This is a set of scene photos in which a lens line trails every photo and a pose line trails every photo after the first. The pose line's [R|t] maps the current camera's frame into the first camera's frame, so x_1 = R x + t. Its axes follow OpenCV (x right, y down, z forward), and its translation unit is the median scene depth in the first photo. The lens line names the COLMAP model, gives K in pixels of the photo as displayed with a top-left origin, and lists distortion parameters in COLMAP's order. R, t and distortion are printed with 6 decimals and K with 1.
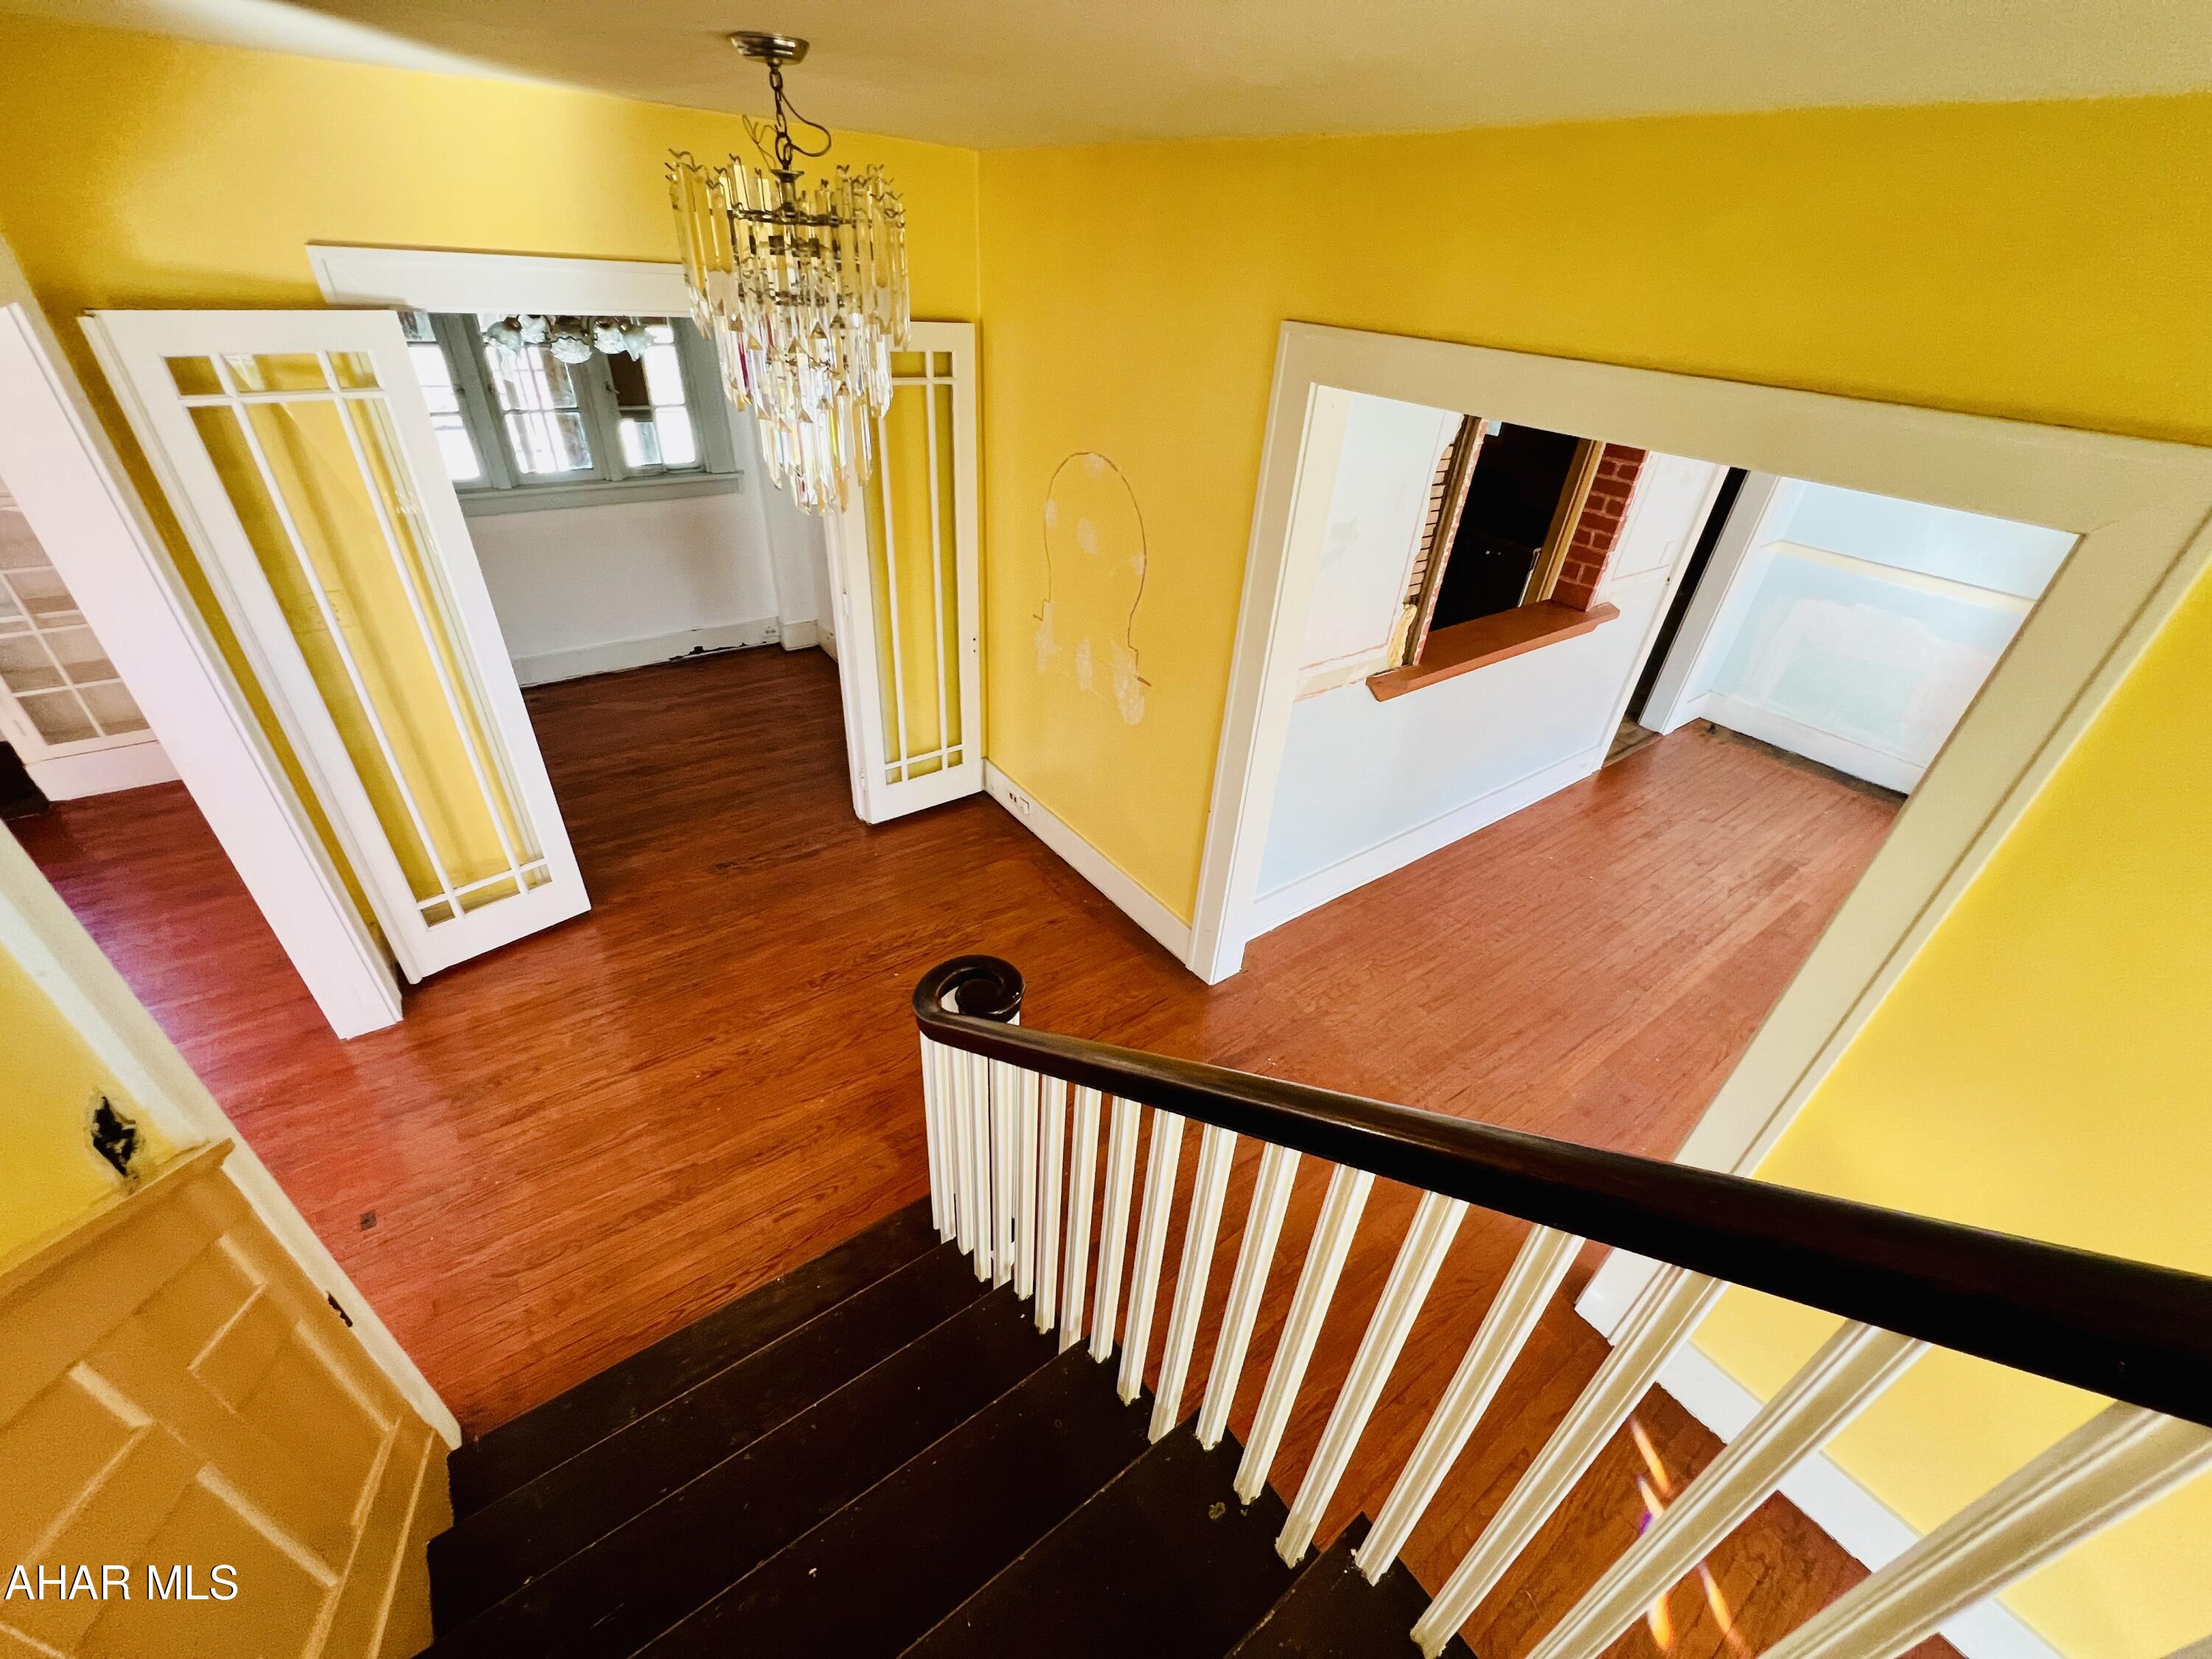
lens RADIAL K [[888.1, 0, 1106.0], [0, 888.1, 829.5], [0, 0, 1]] dist [-0.000876, 0.000250]
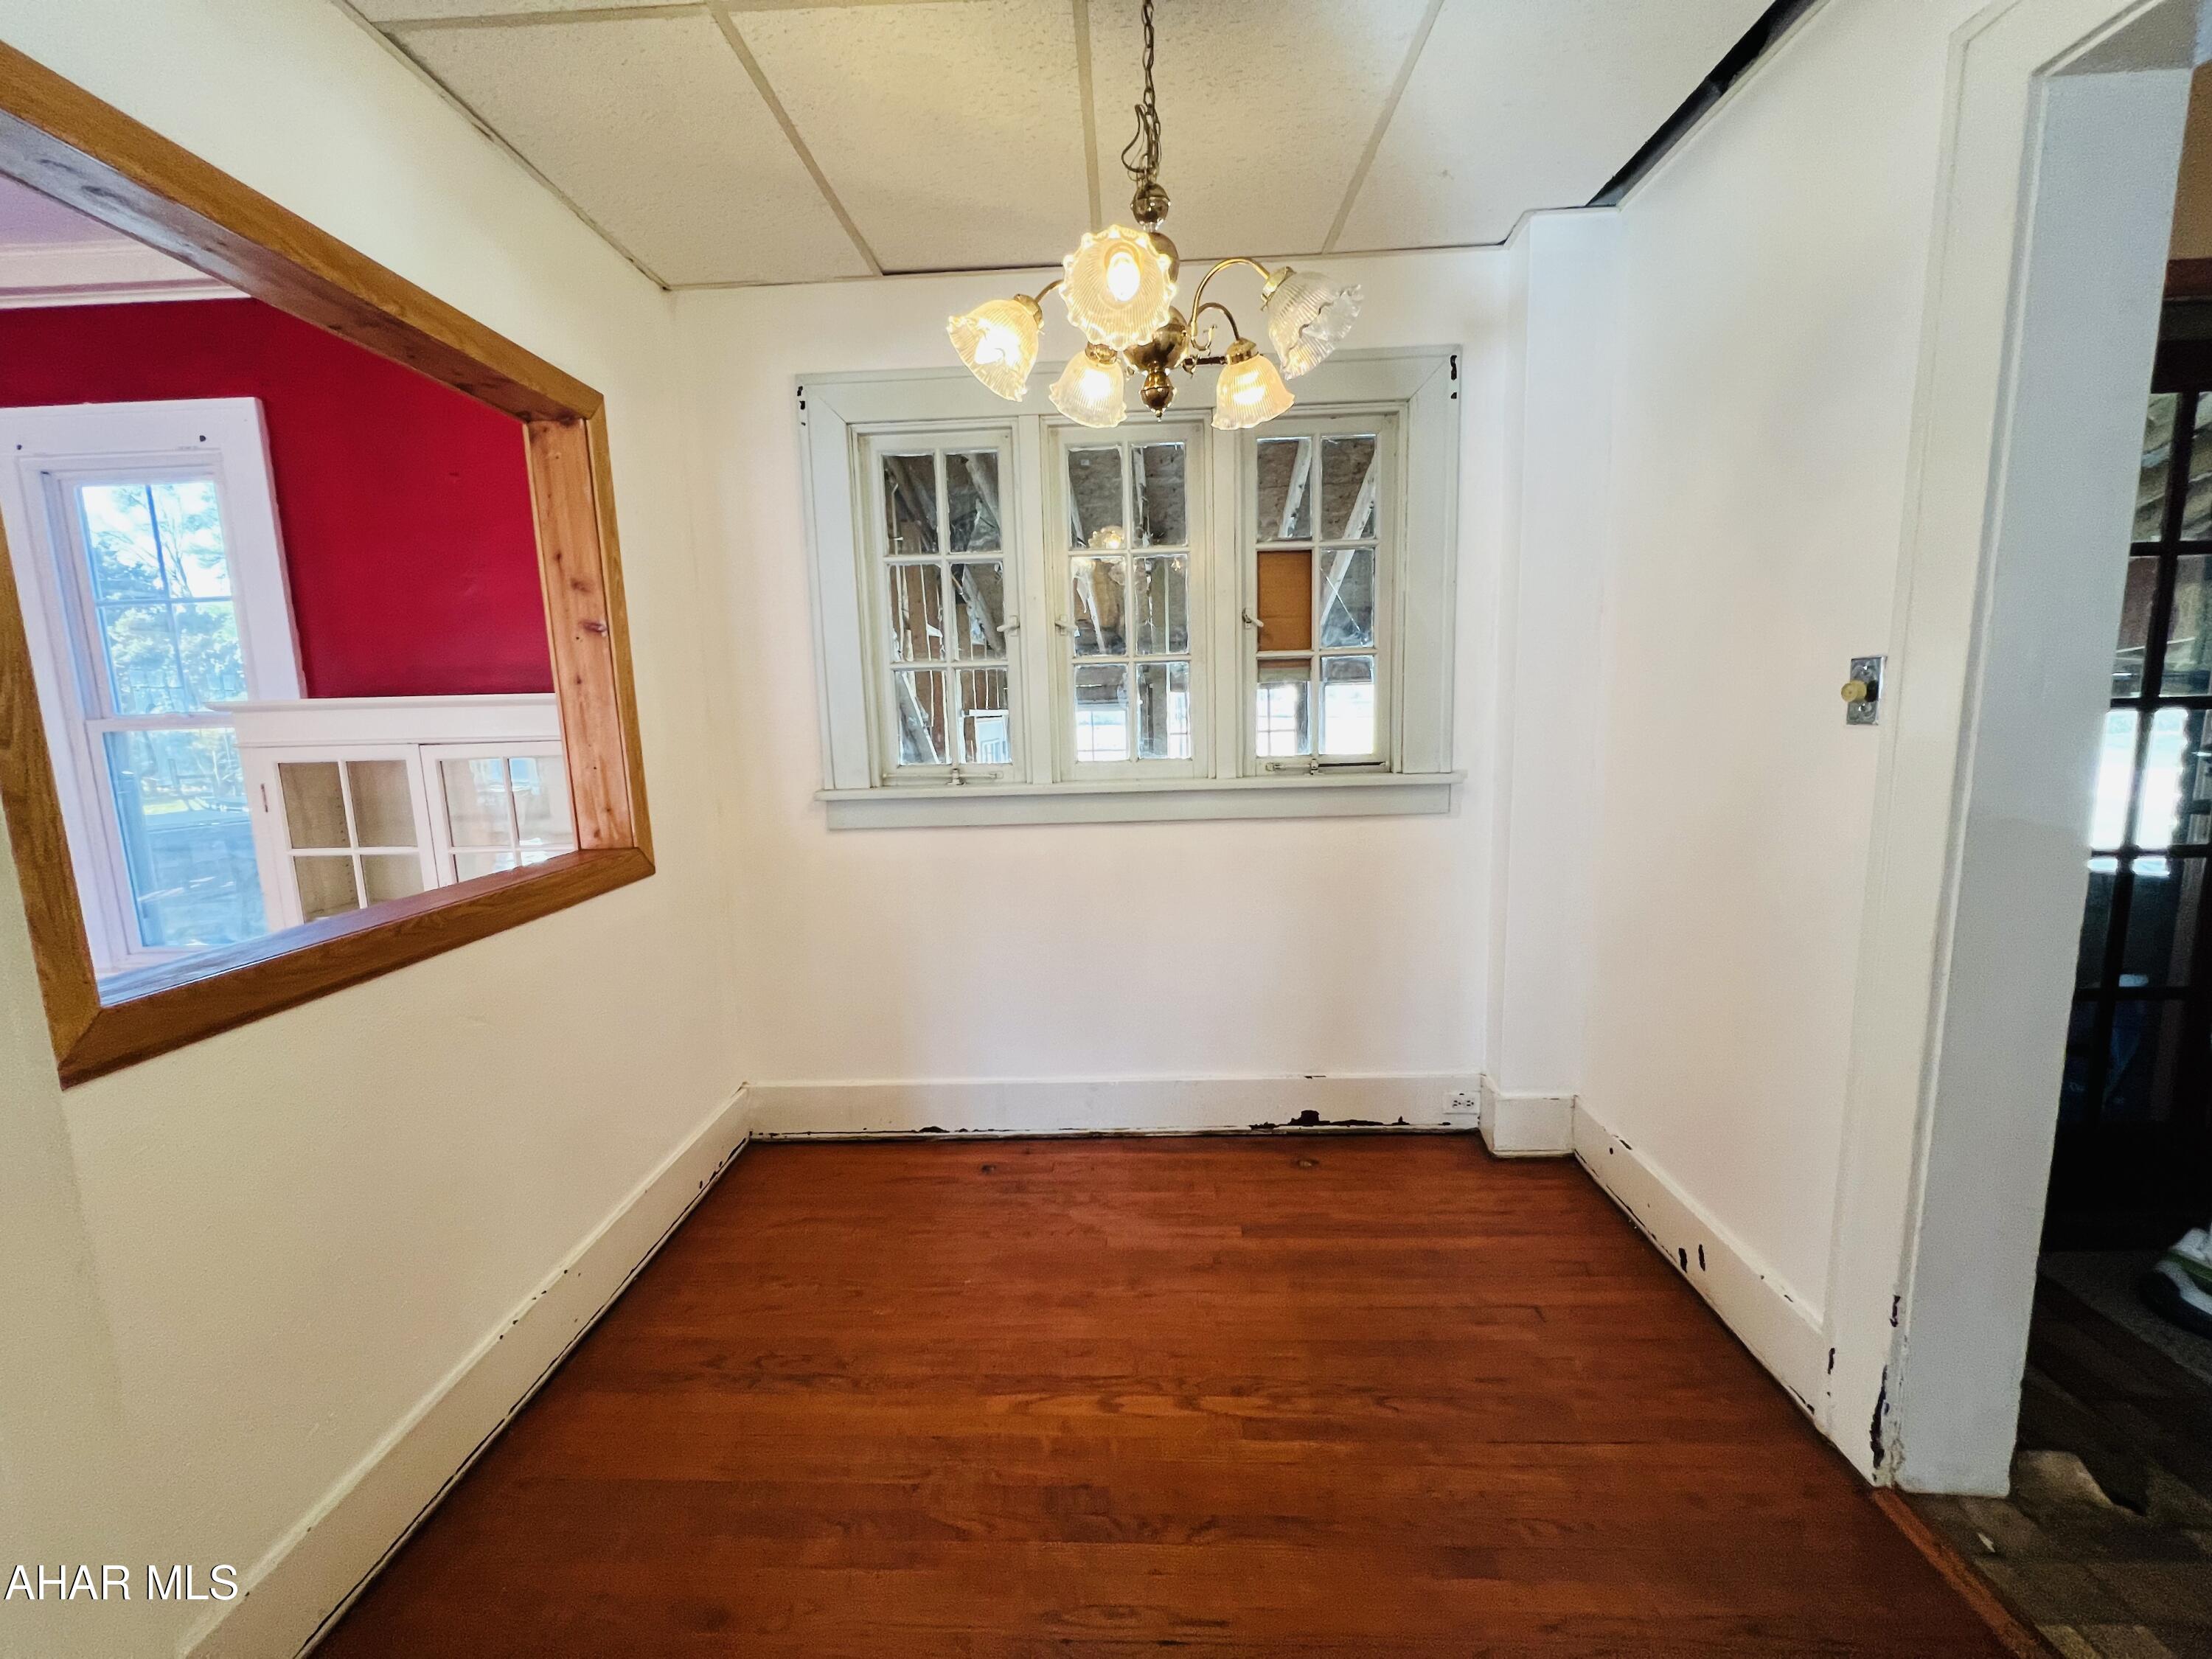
lens RADIAL K [[883.0, 0, 1106.0], [0, 883.0, 829.5], [0, 0, 1]] dist [0.000048, 0.000142]
pose [[0.777240, 0.003682, -0.629193, -0.244821], [-0.278654, 0.898587, -0.338961, -0.150111], [0.564136, 0.438781, 0.699444, 0.536183]]
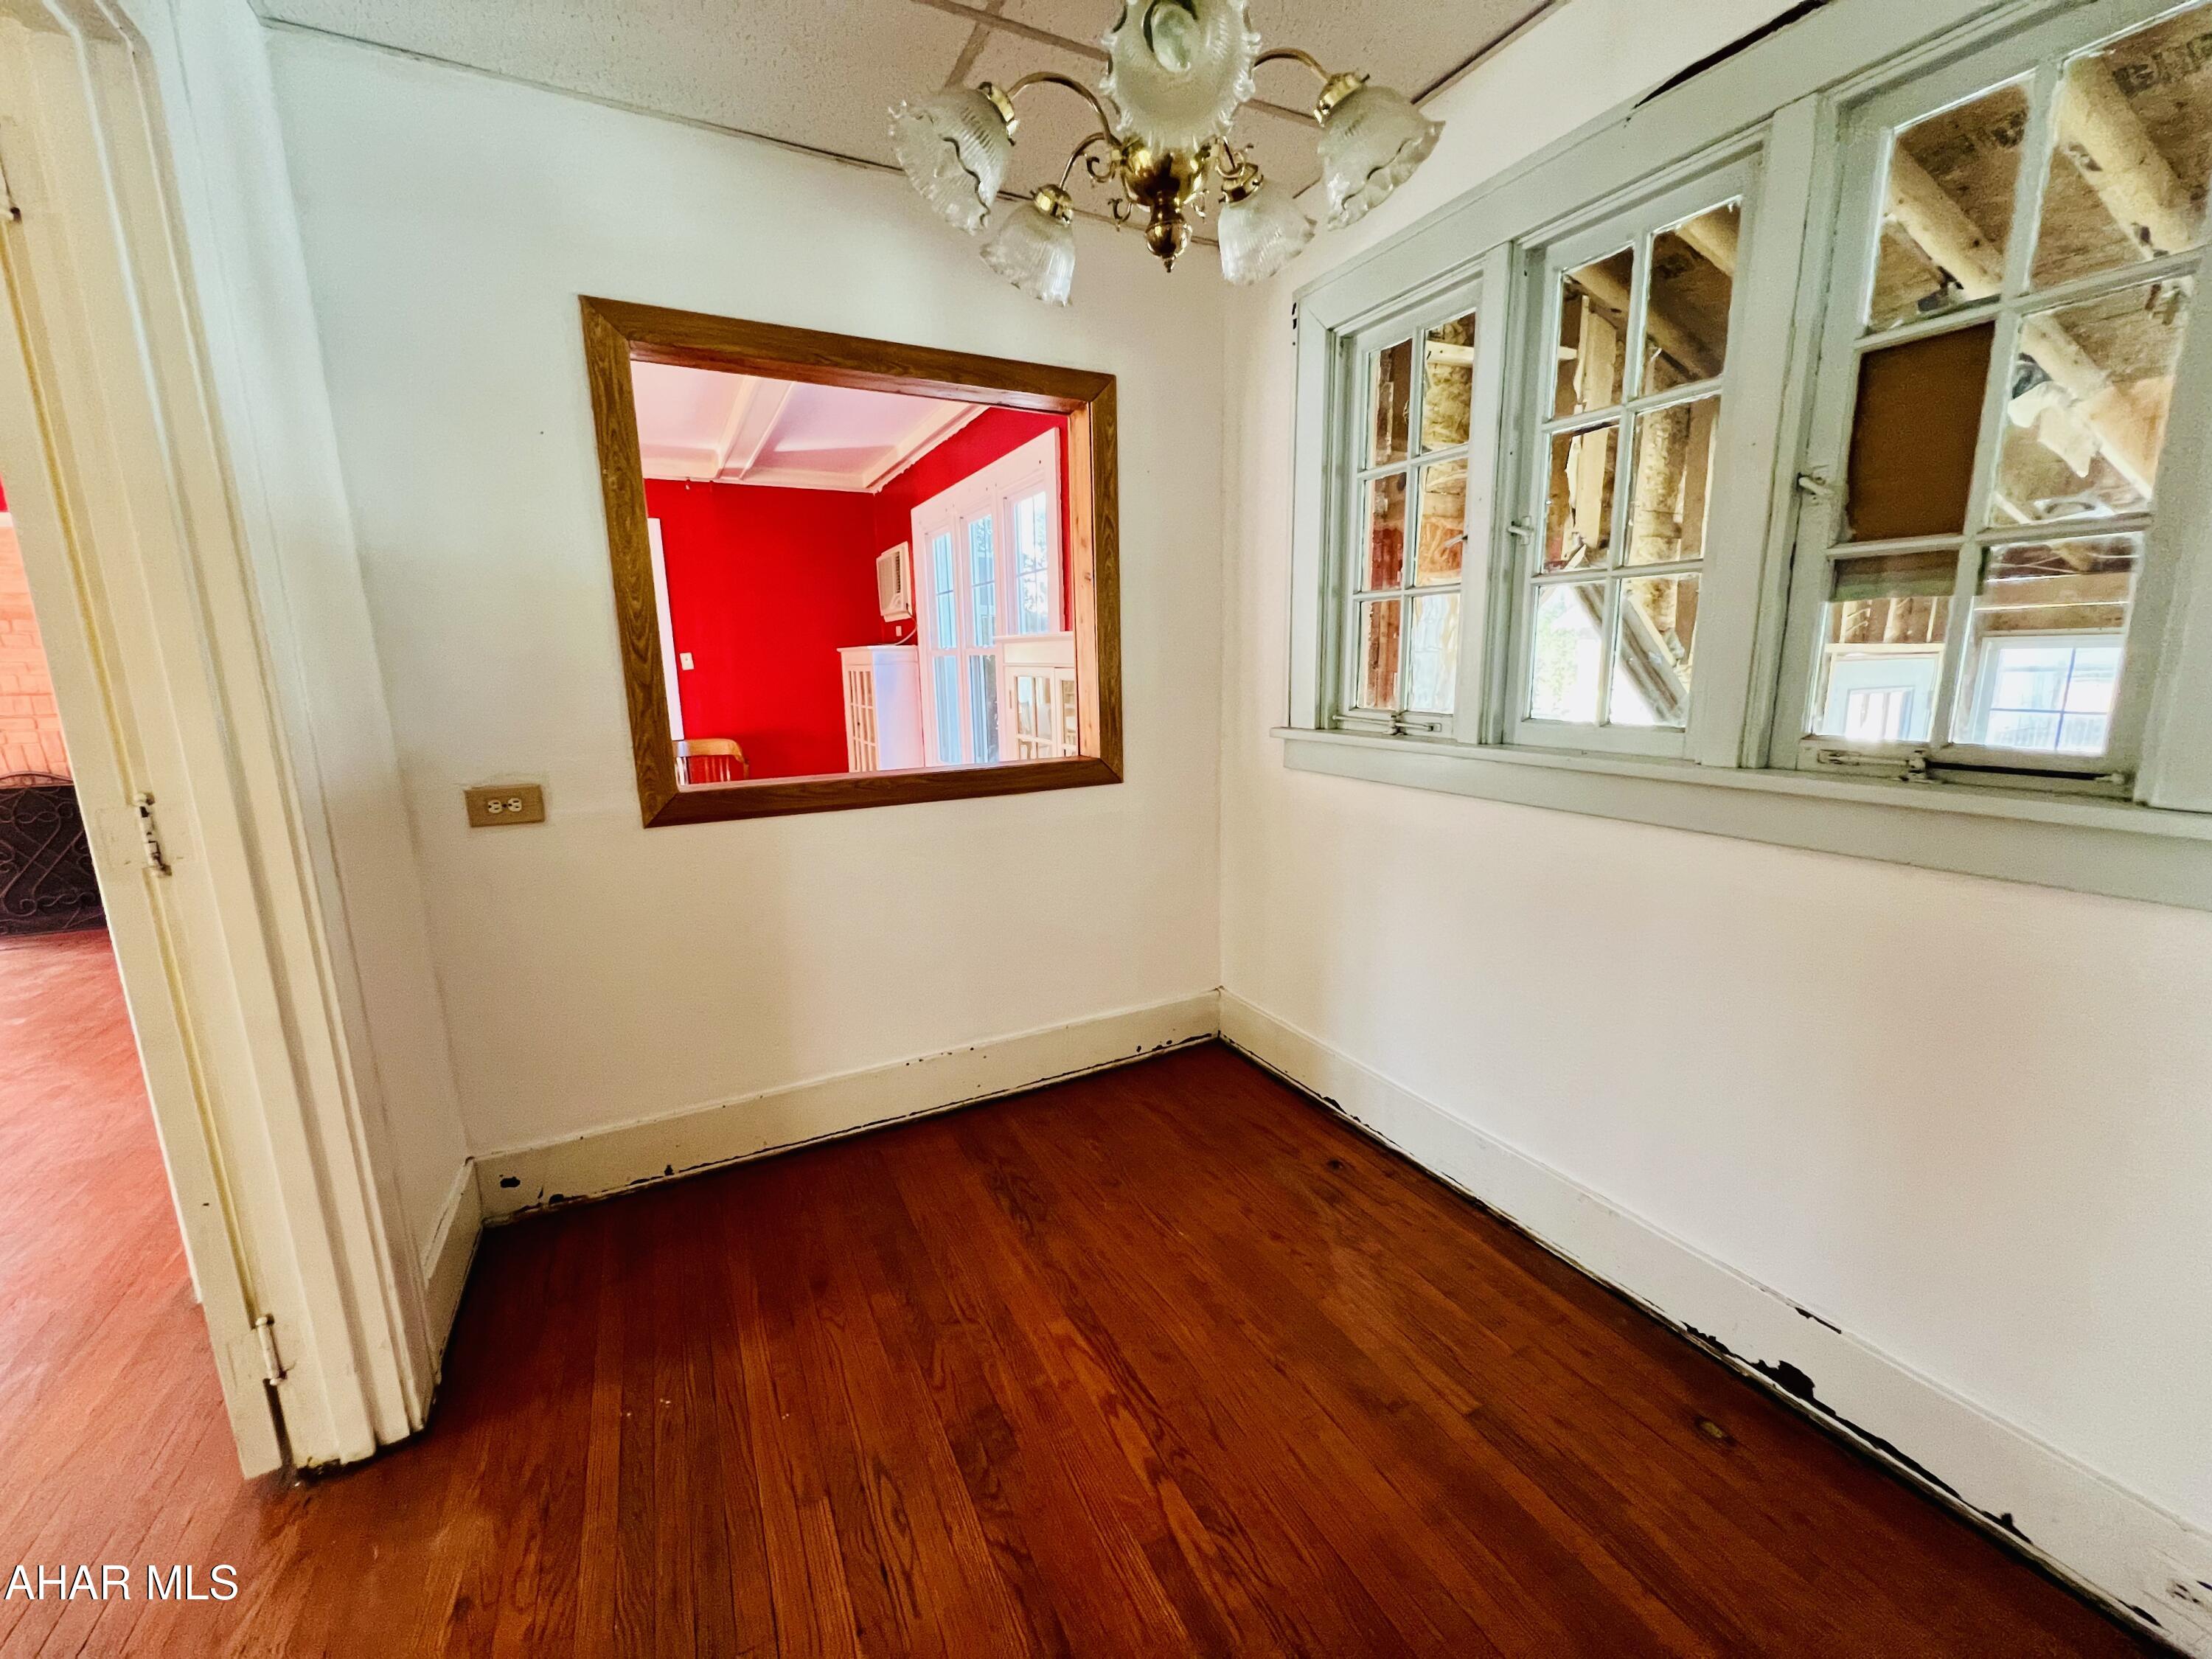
lens RADIAL K [[883.0, 0, 1106.0], [0, 883.0, 829.5], [0, 0, 1]] dist [0.000048, 0.000142]
pose [[-0.162177, 0.131894, -0.977907, -0.181087], [-0.536519, 0.819952, 0.199567, -0.282812], [0.828158, 0.557031, -0.062213, 0.749179]]
